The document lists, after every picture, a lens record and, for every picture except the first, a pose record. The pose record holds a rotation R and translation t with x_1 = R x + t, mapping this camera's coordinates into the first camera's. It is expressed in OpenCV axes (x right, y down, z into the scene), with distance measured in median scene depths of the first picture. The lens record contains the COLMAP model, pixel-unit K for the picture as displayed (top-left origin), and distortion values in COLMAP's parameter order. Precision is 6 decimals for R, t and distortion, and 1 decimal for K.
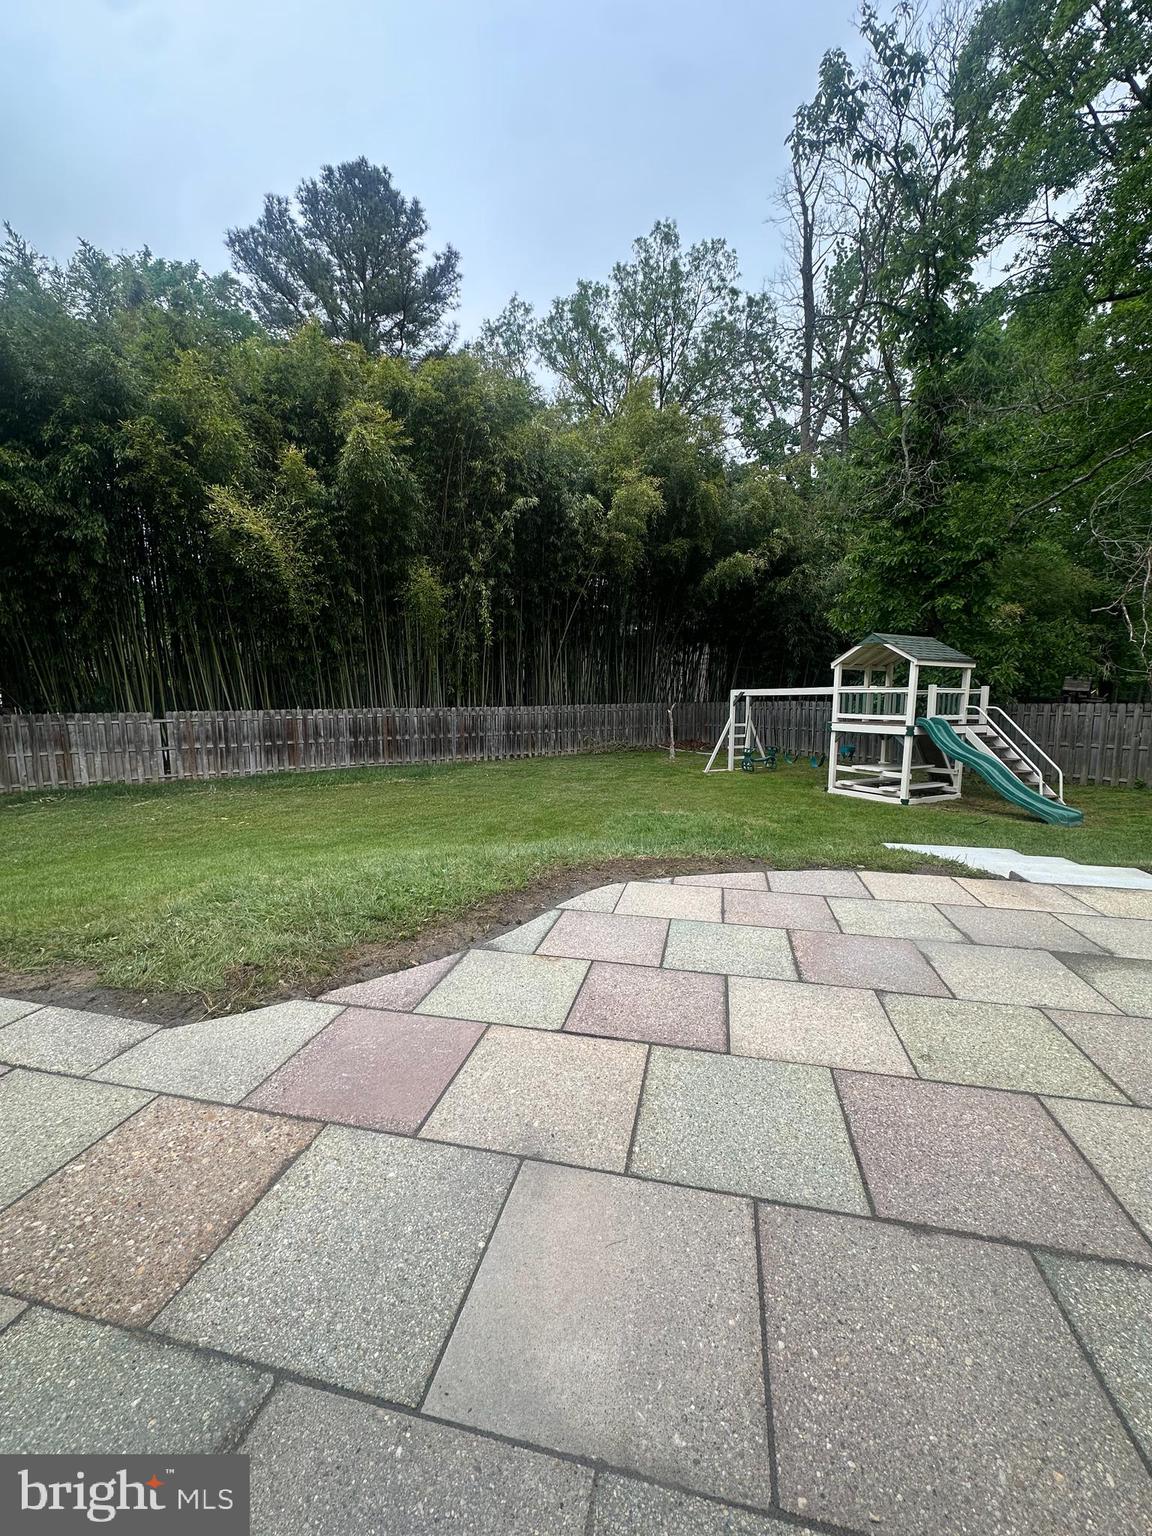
lens RADIAL K [[609.8, 0, 579.4], [0, 609.8, 766.3], [0, 0, 1]] dist [-0.002000, 0.000214]
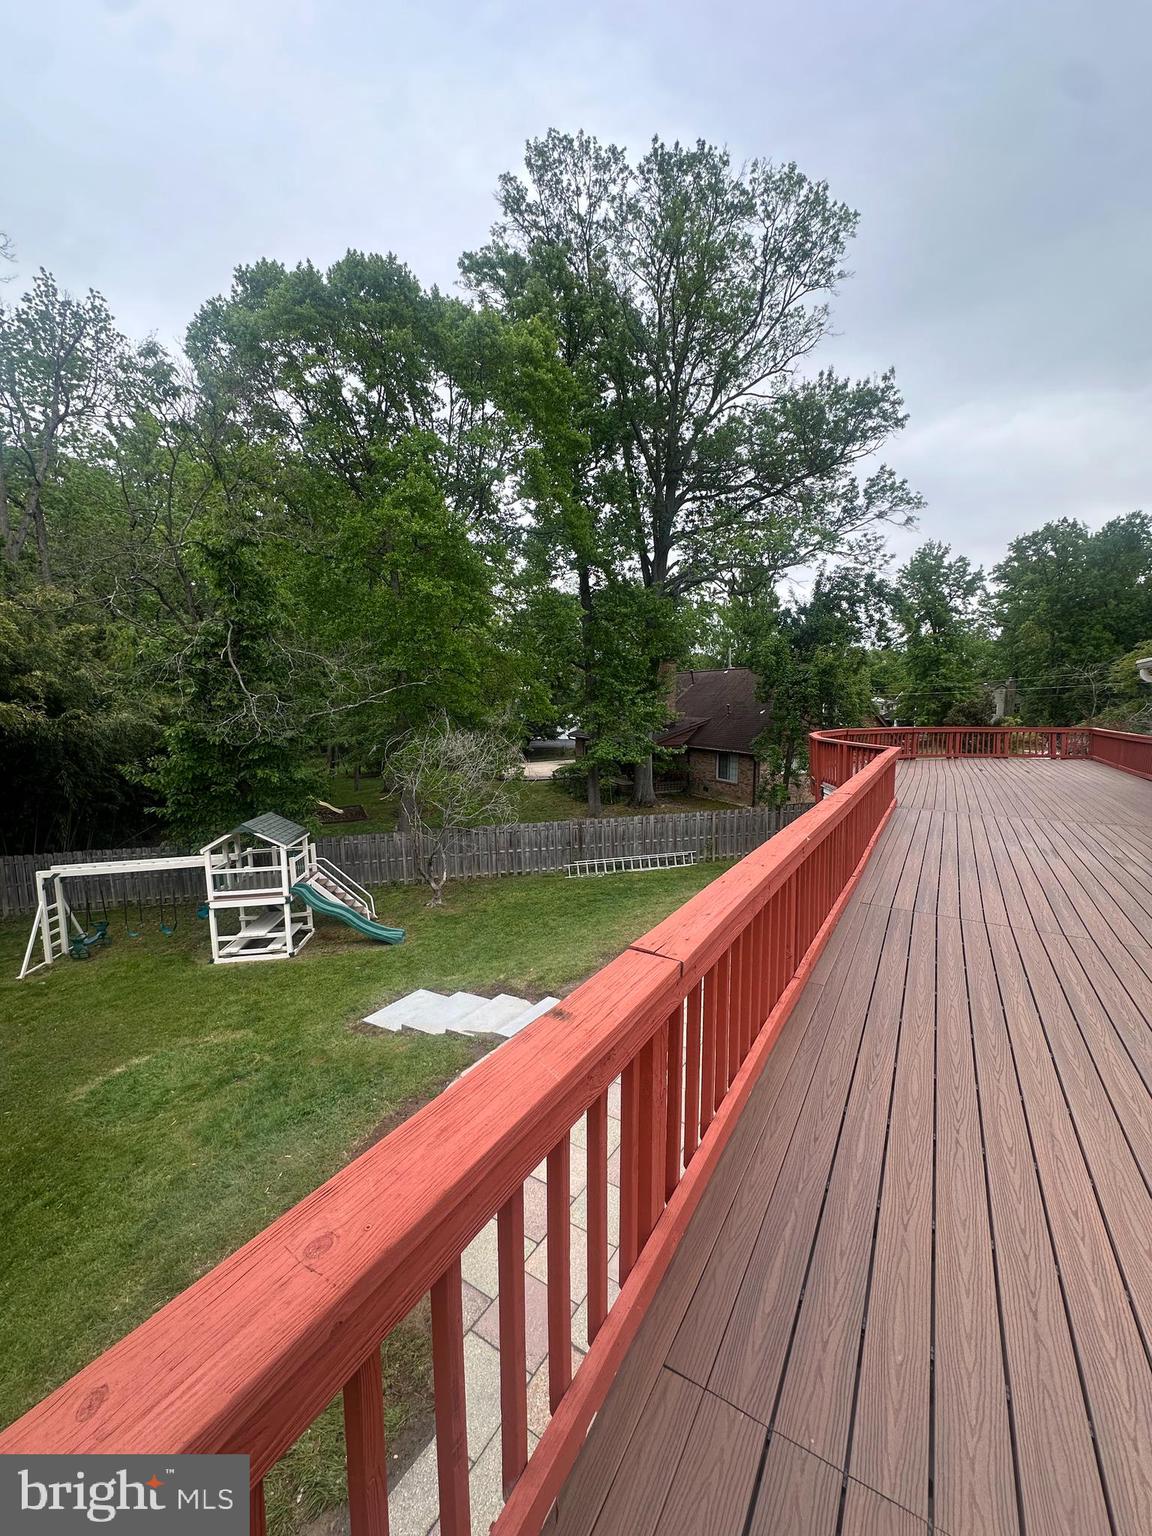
lens RADIAL K [[609.8, 0, 579.4], [0, 609.8, 766.3], [0, 0, 1]] dist [-0.002000, 0.000214]
pose [[0.331136, -0.098483, 0.938430, -0.393706], [0.136337, 0.989096, 0.055691, -0.297694], [-0.933681, 0.109502, 0.340952, -0.033433]]
